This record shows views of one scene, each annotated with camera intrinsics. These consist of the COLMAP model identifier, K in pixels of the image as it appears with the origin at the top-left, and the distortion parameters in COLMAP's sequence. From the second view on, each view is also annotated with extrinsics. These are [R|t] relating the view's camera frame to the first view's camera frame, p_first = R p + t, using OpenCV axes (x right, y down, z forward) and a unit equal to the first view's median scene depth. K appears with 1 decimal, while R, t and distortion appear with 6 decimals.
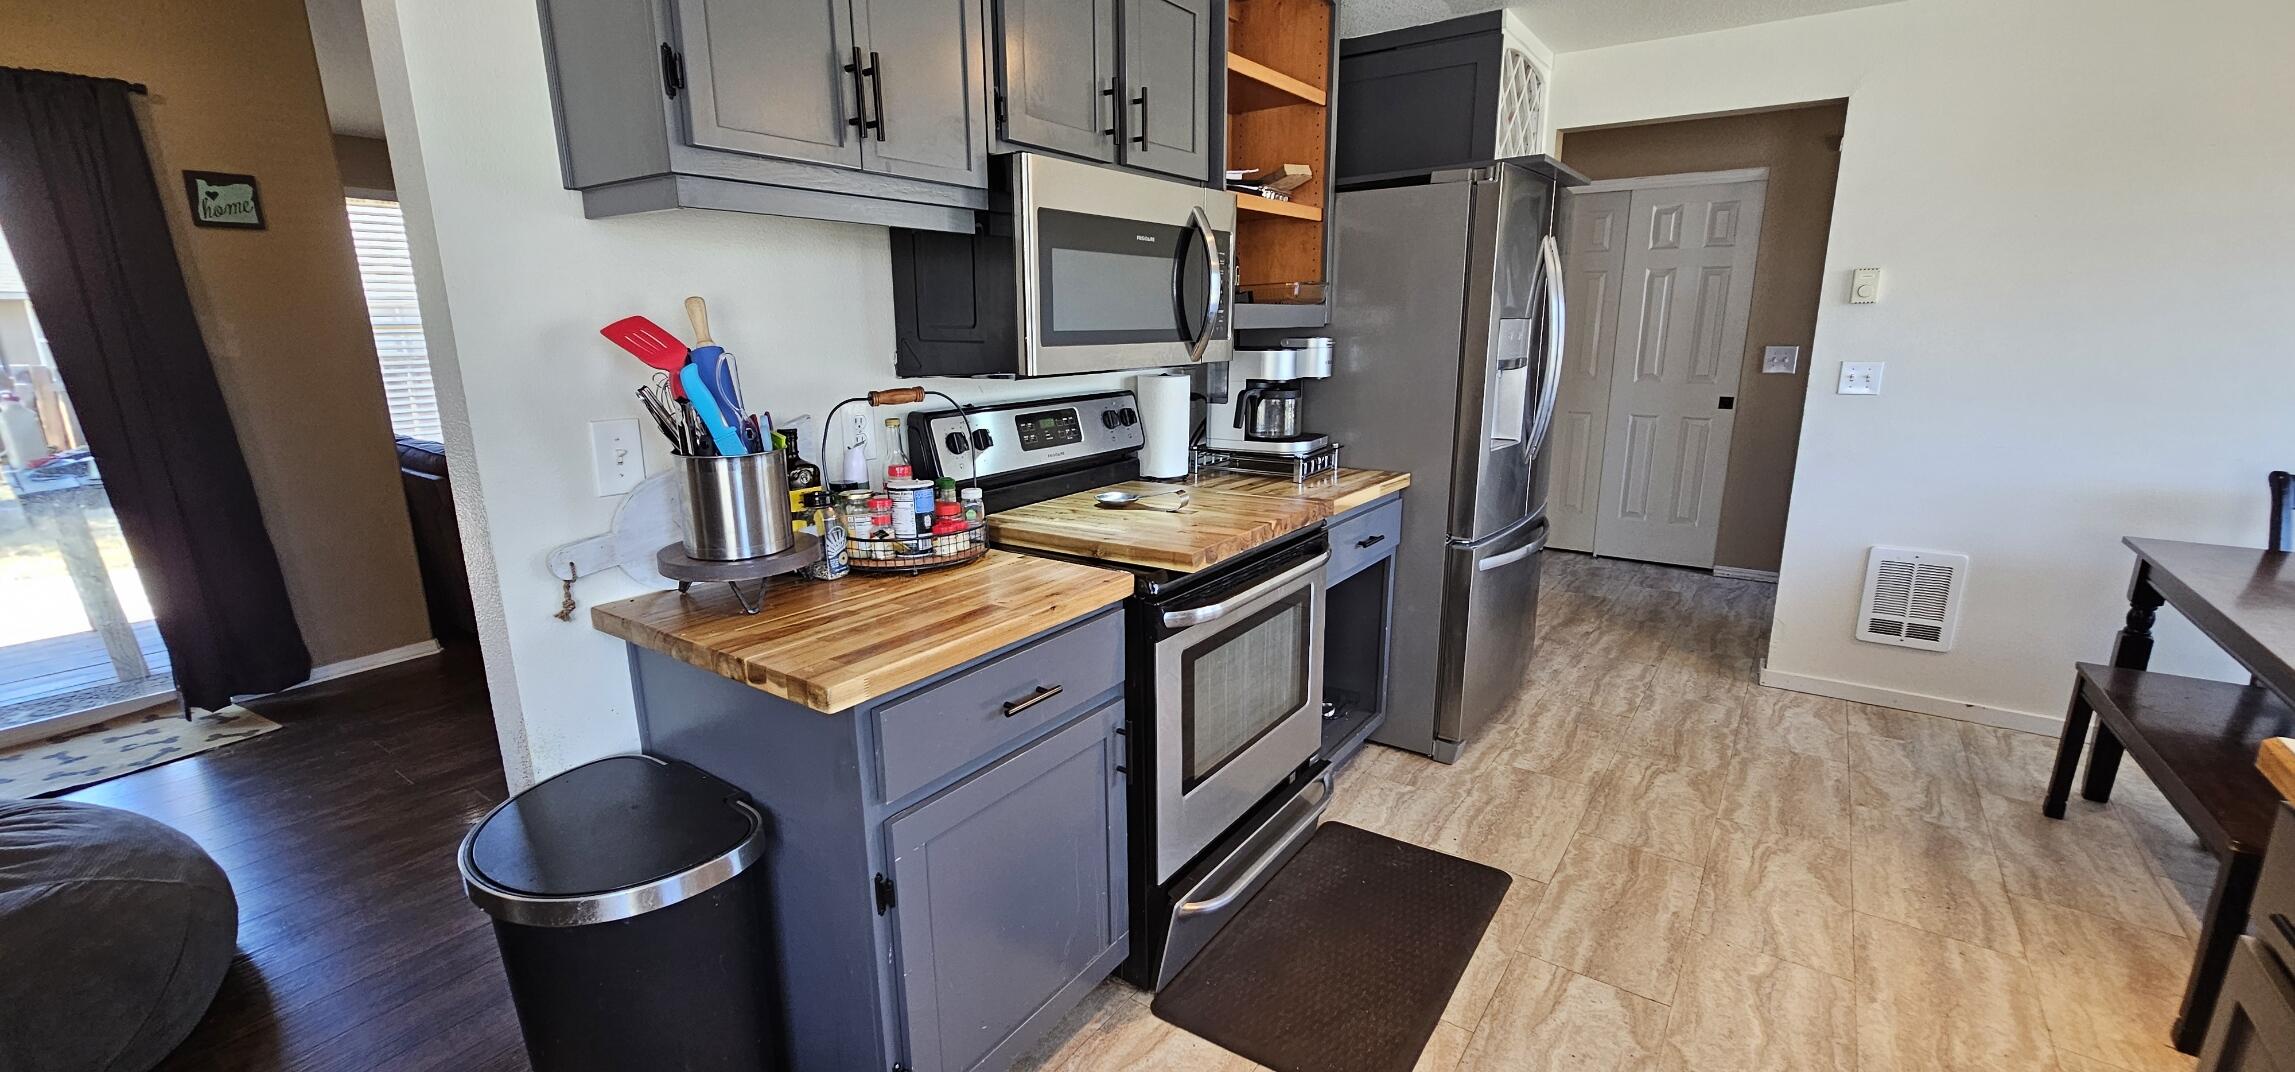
lens RADIAL K [[949.1, 0, 1150.5], [0, 949.1, 549.4], [0, 0, 1]] dist [0.002605, 0.000673]
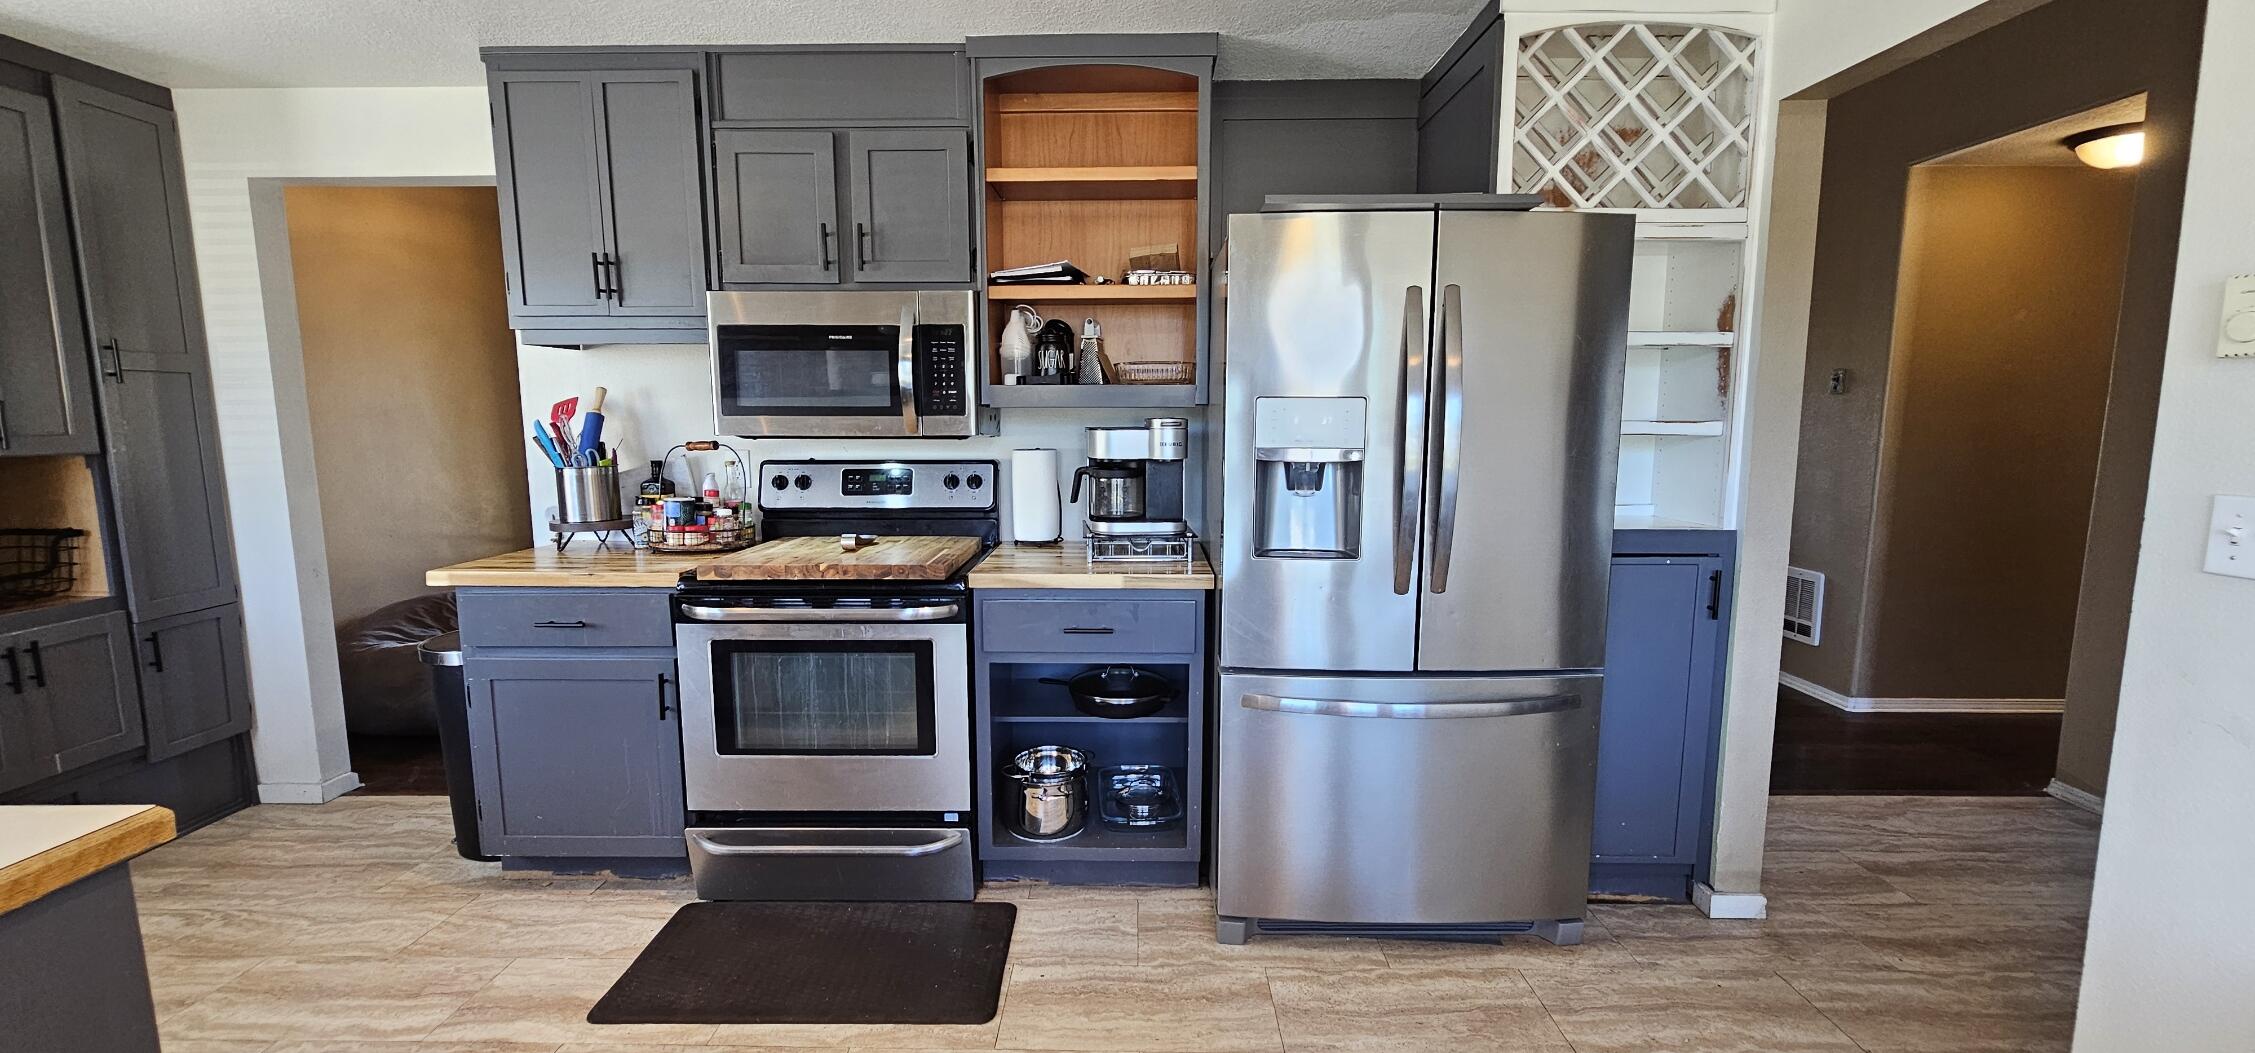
lens RADIAL K [[932.5, 0, 1120.7], [0, 932.5, 532.1], [0, 0, 1]] dist [0.002605, 0.000673]
pose [[0.561093, 0.111152, -0.820256, 0.960598], [-0.198453, 0.980106, -0.002939, -0.103556], [0.803611, 0.164431, 0.571989, 0.463897]]
